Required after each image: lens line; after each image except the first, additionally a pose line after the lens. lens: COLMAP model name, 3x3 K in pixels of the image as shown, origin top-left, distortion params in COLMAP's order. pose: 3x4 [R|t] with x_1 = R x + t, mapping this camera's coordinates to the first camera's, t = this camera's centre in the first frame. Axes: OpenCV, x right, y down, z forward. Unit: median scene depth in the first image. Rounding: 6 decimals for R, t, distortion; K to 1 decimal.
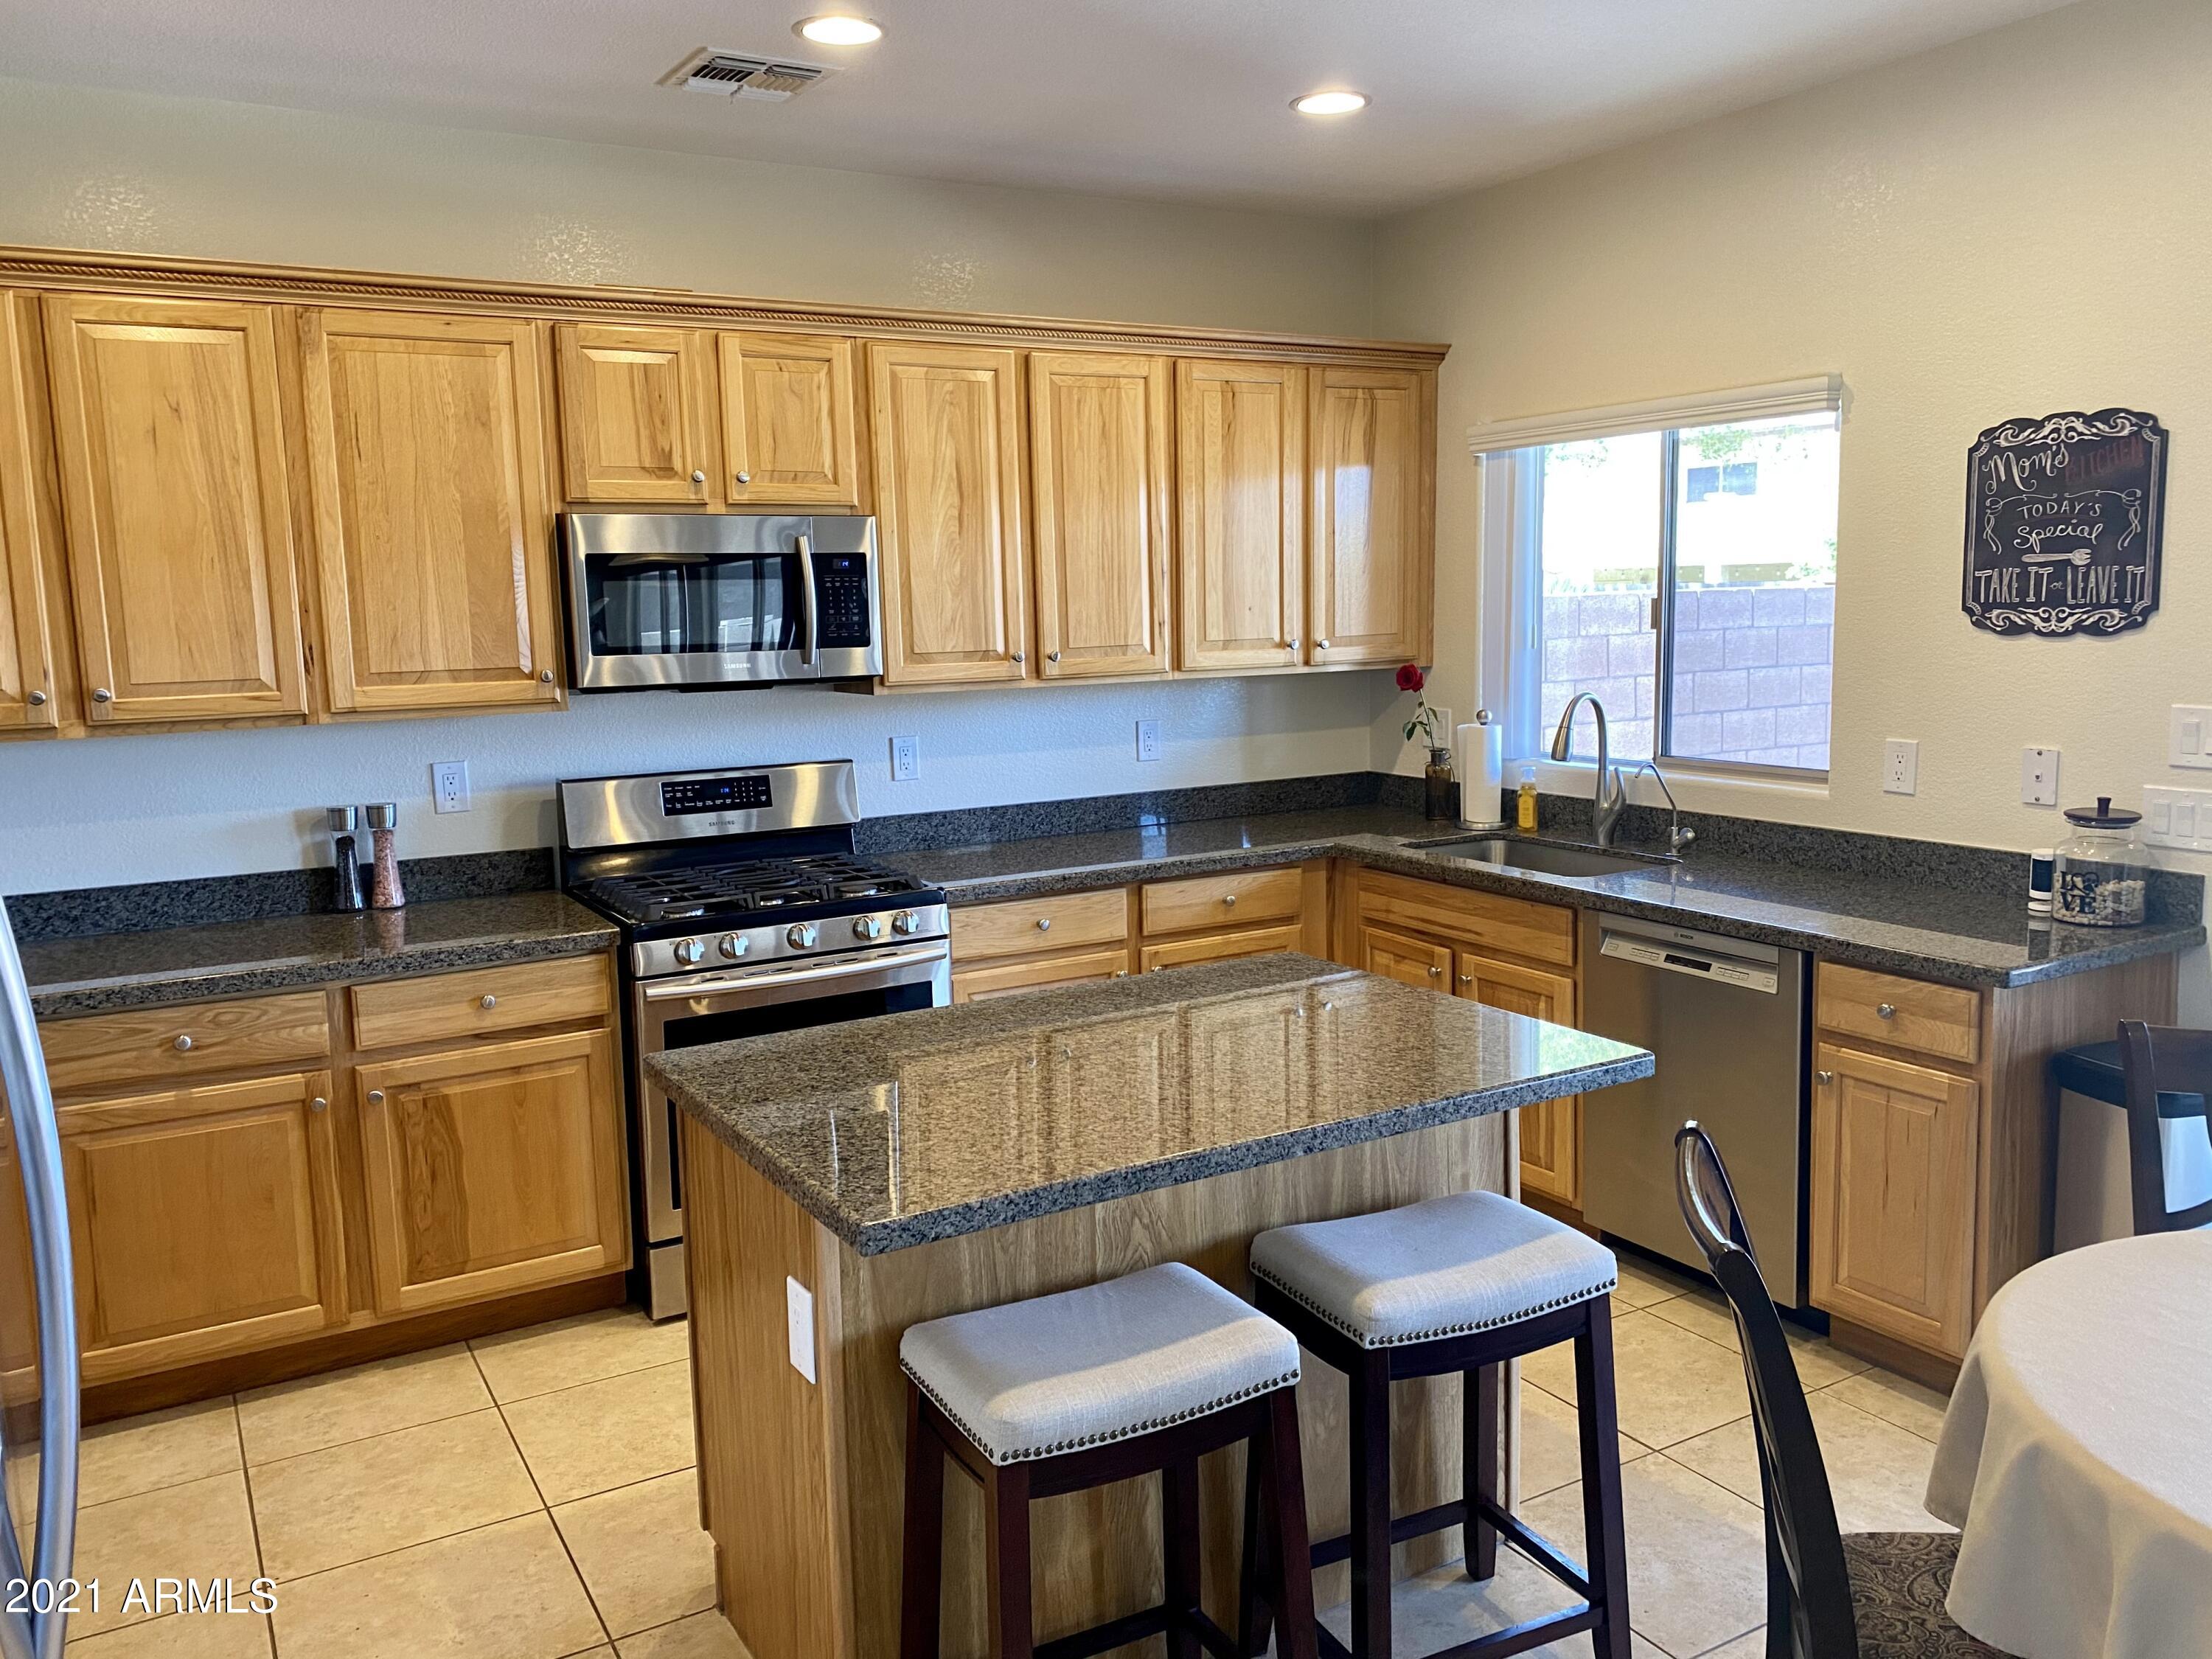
lens RADIAL K [[1658.9, 0, 1099.7], [0, 1658.9, 828.2], [0, 0, 1]] dist [0.034386, -0.038623]
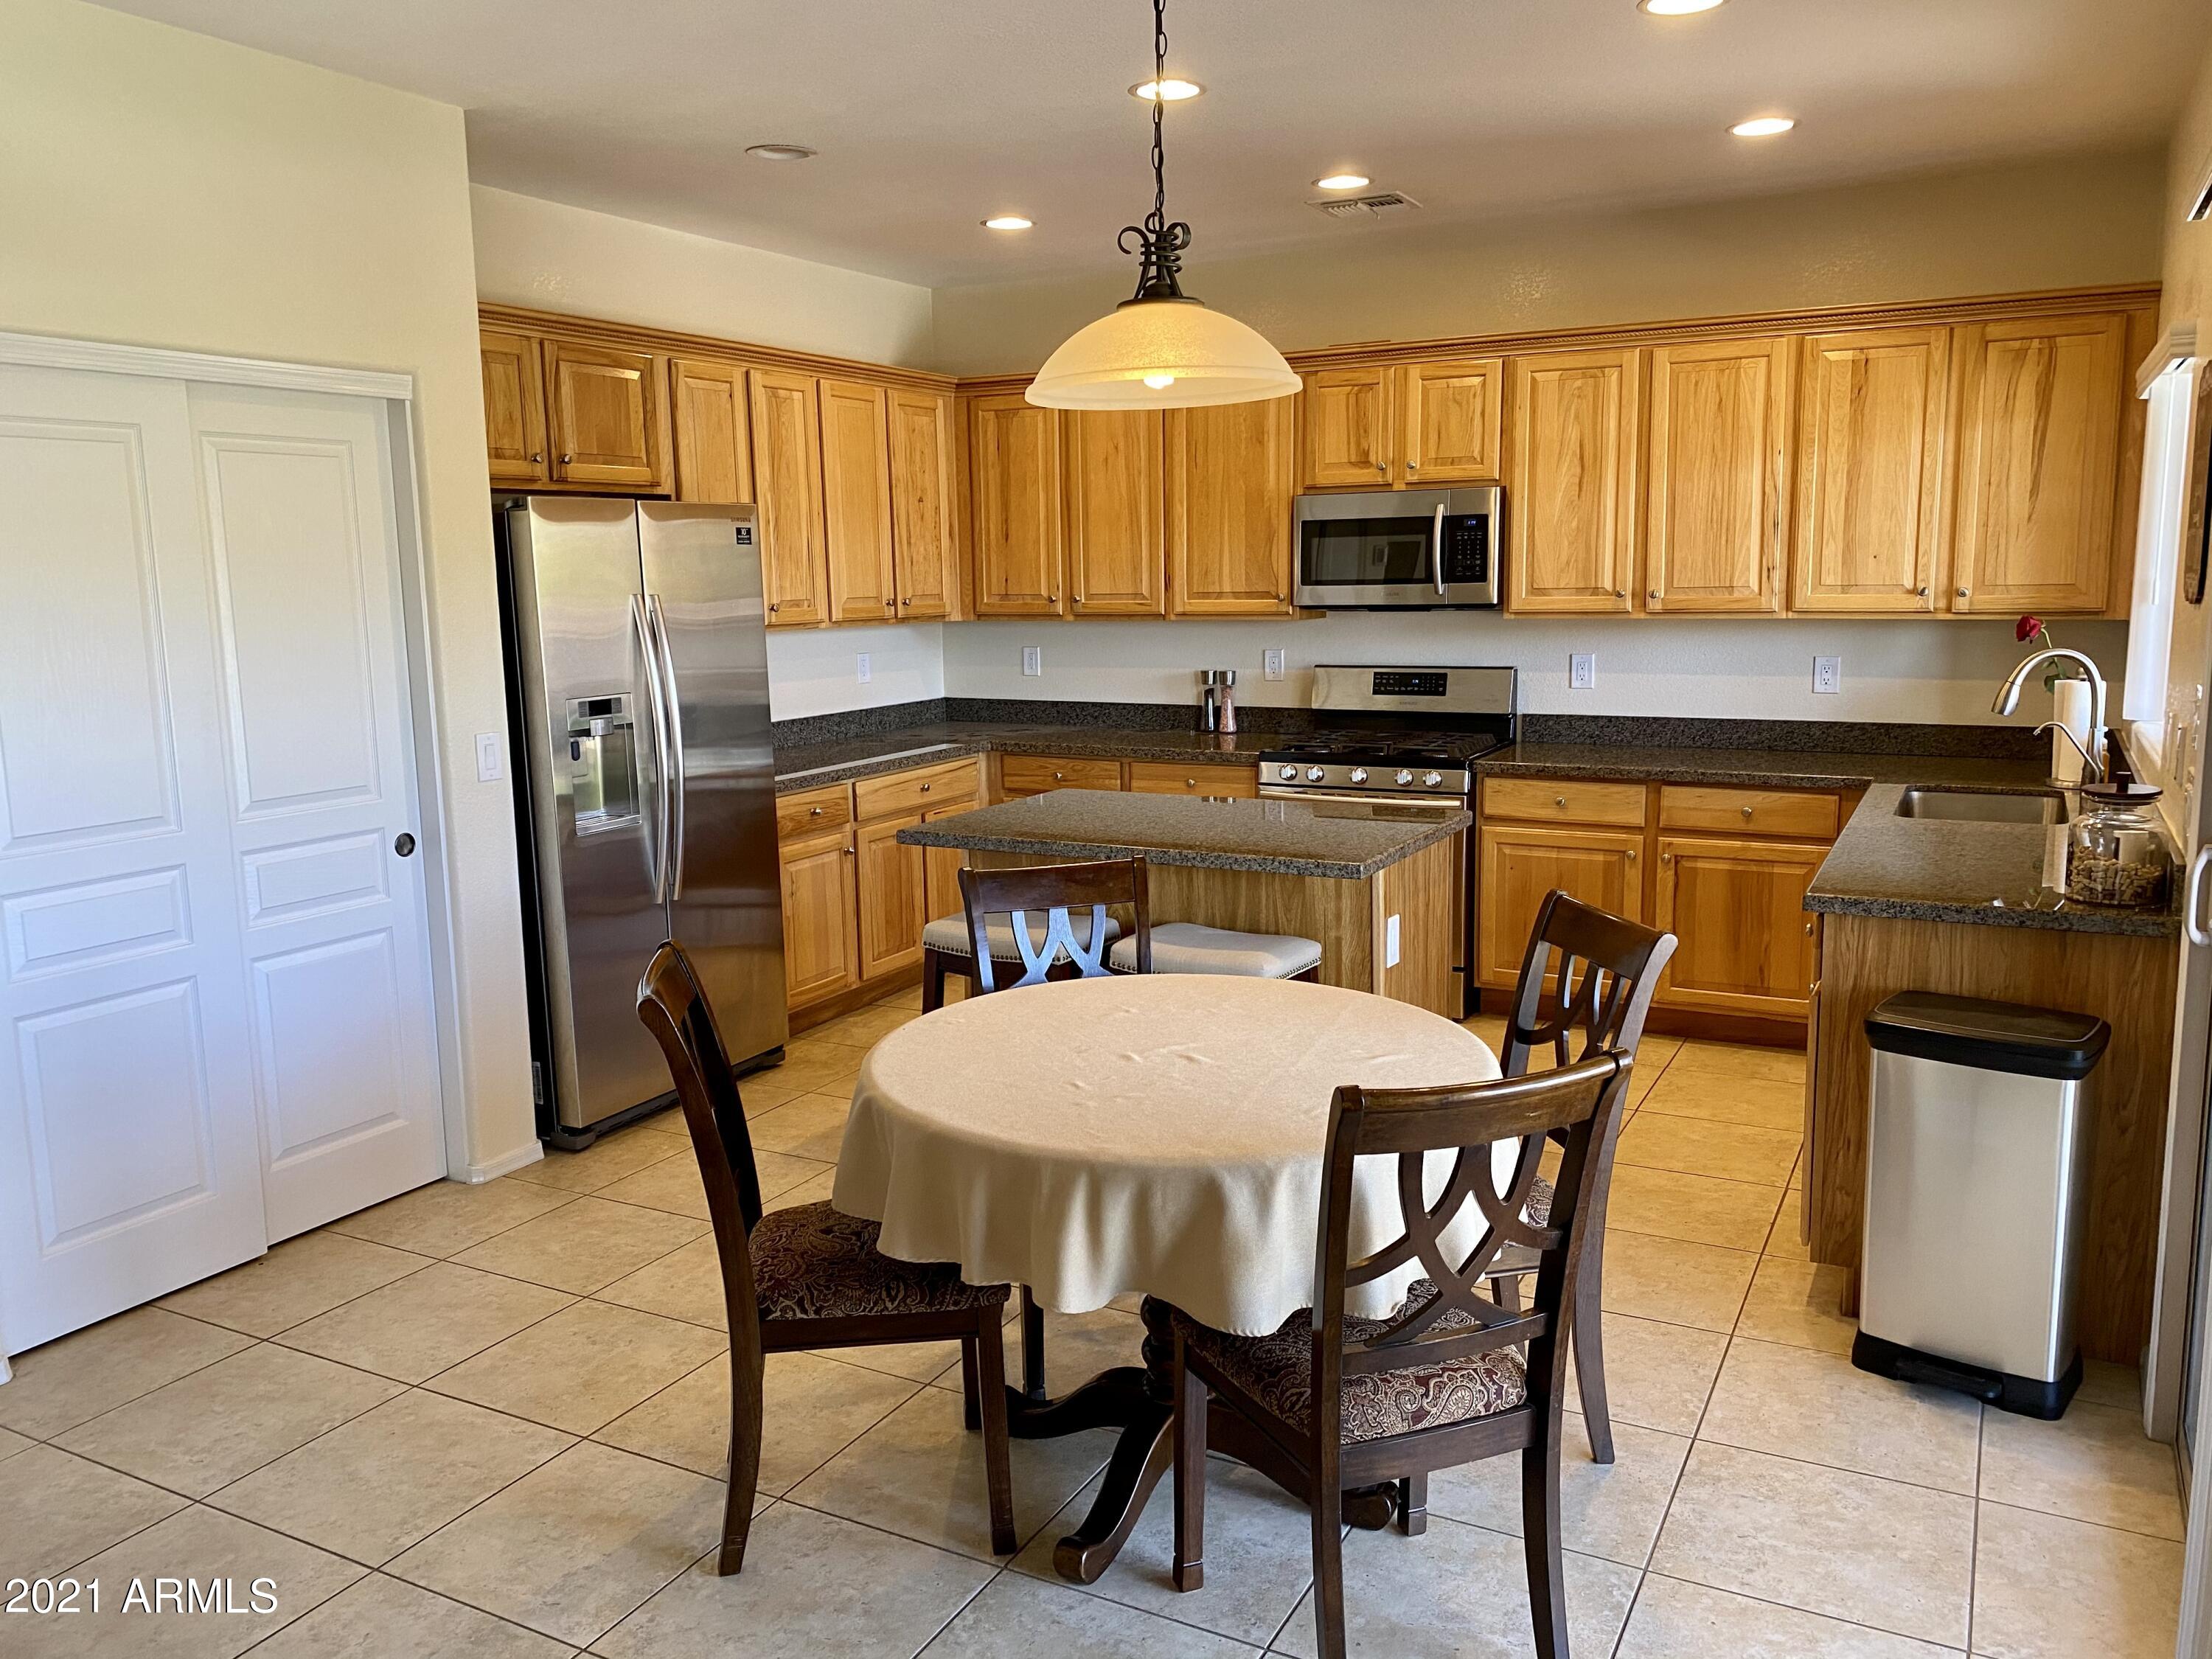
lens RADIAL K [[1658.9, 0, 1085.6], [0, 1658.9, 830.4], [0, 0, 1]] dist [0.034386, -0.038623]
pose [[0.523874, 0.148963, -0.838669, 0.878800], [-0.111456, 0.988112, 0.105886, -0.015963], [0.844472, 0.038004, 0.534249, -0.008791]]
